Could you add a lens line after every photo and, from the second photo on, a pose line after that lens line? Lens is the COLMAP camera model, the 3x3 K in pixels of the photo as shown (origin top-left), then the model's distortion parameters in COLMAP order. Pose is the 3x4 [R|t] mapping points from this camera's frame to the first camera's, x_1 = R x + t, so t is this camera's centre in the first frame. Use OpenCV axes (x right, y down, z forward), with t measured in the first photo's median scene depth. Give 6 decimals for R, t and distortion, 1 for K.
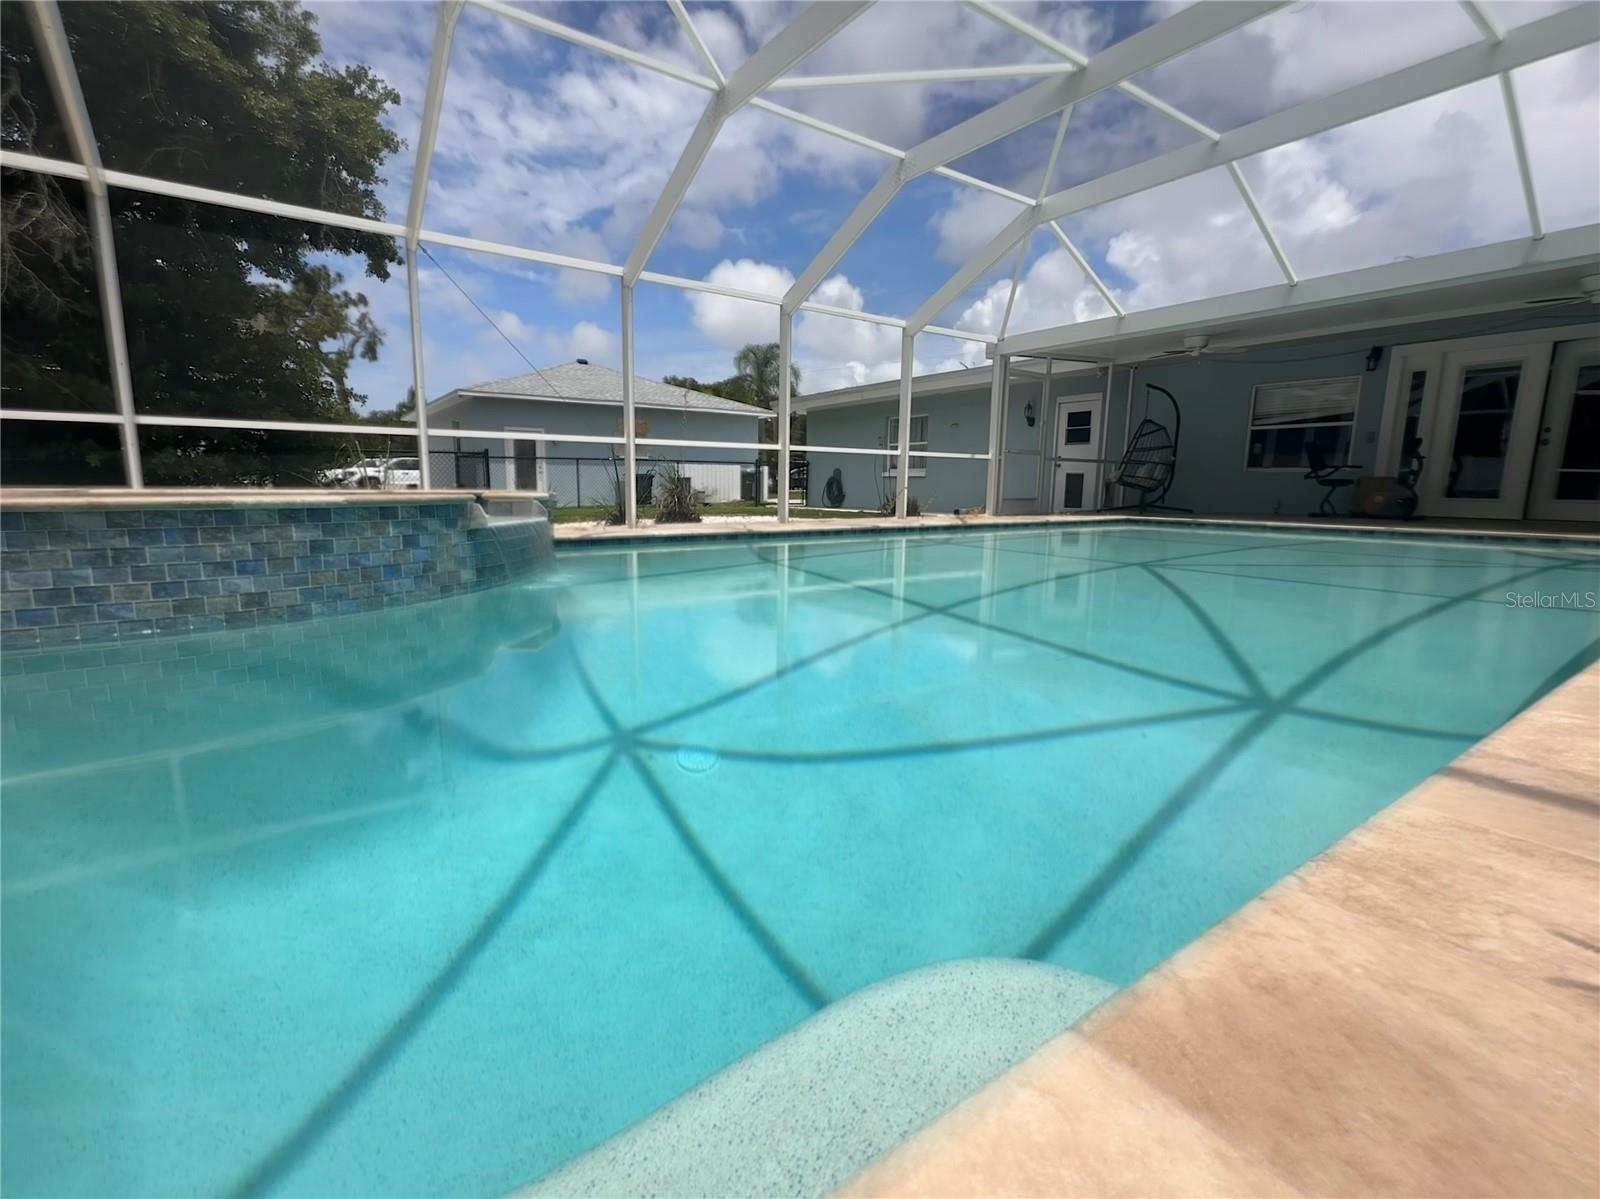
lens RADIAL K [[725.0, 0, 767.0], [0, 725.0, 605.3], [0, 0, 1]] dist [-0.001186, -0.000295]
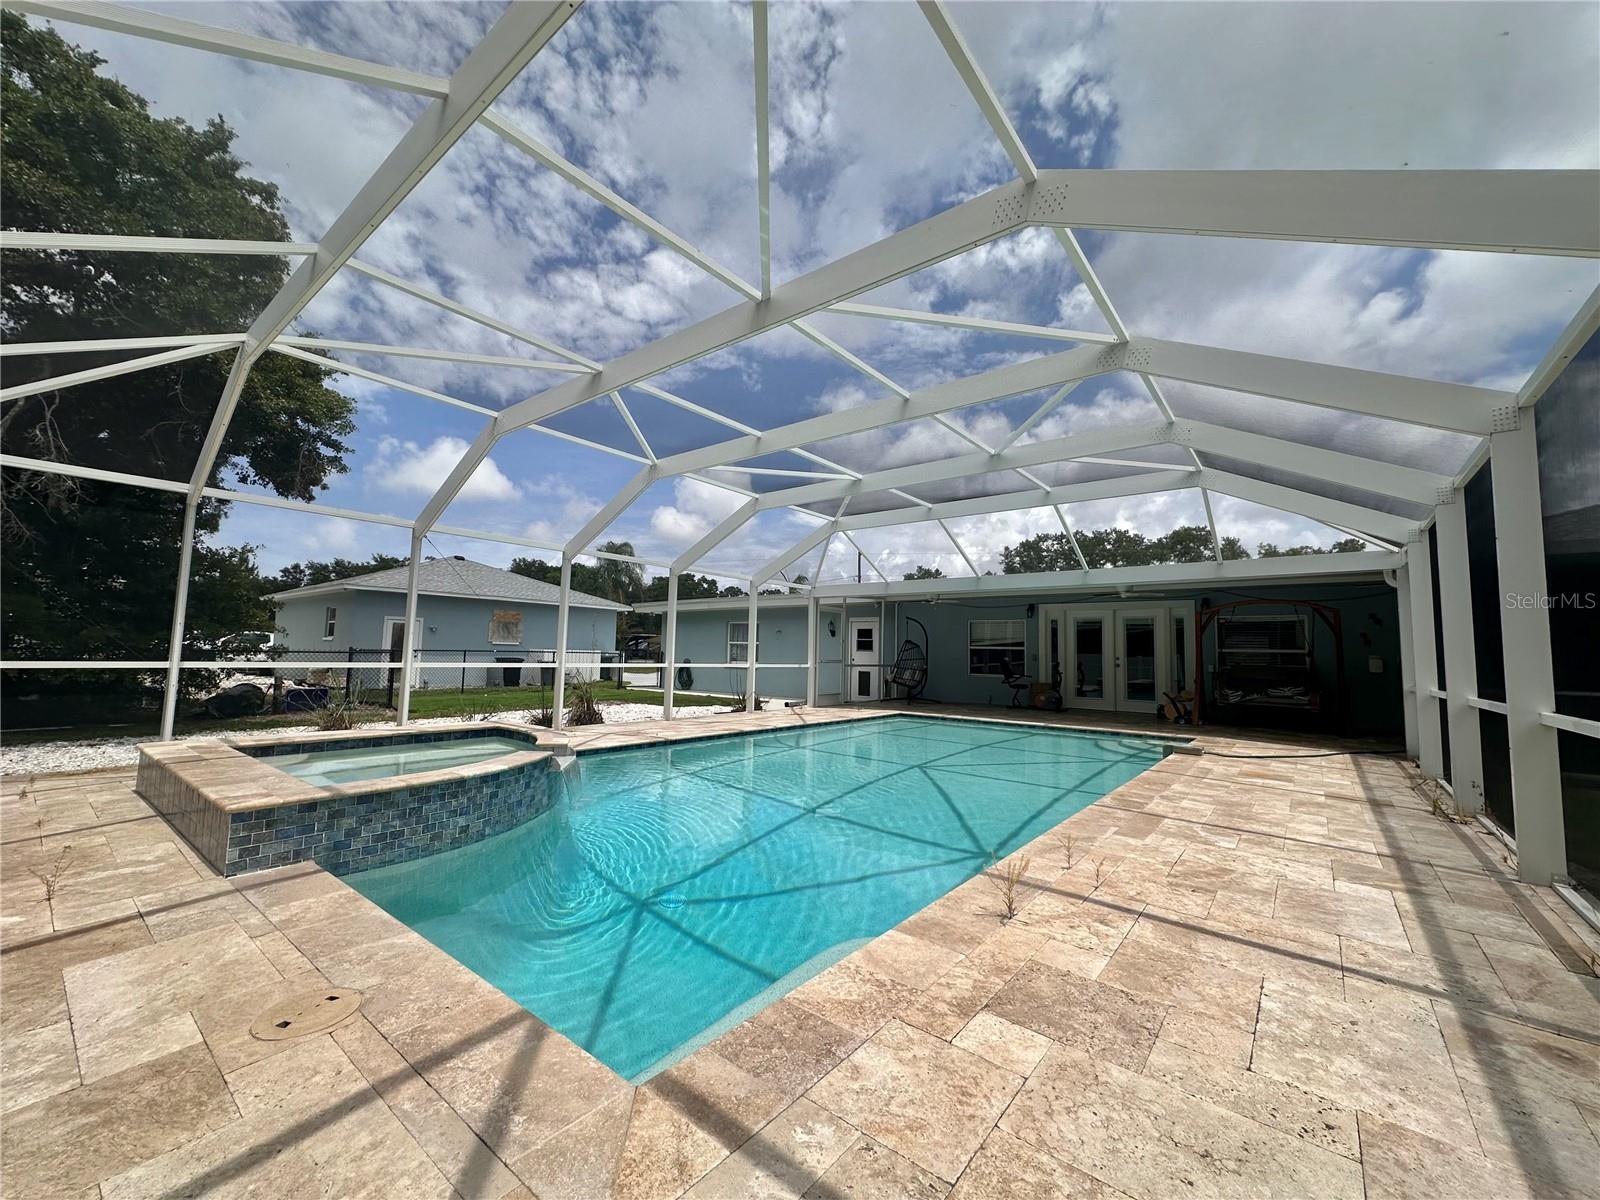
lens RADIAL K [[640.4, 0, 800.0], [0, 640.4, 600.0], [0, 0, 1]] dist [-0.002165, -0.000272]
pose [[0.954425, 0.043521, 0.295261, -0.087670], [0.029375, 0.970809, -0.238049, -0.034952], [-0.297002, 0.235873, 0.925286, -0.190107]]
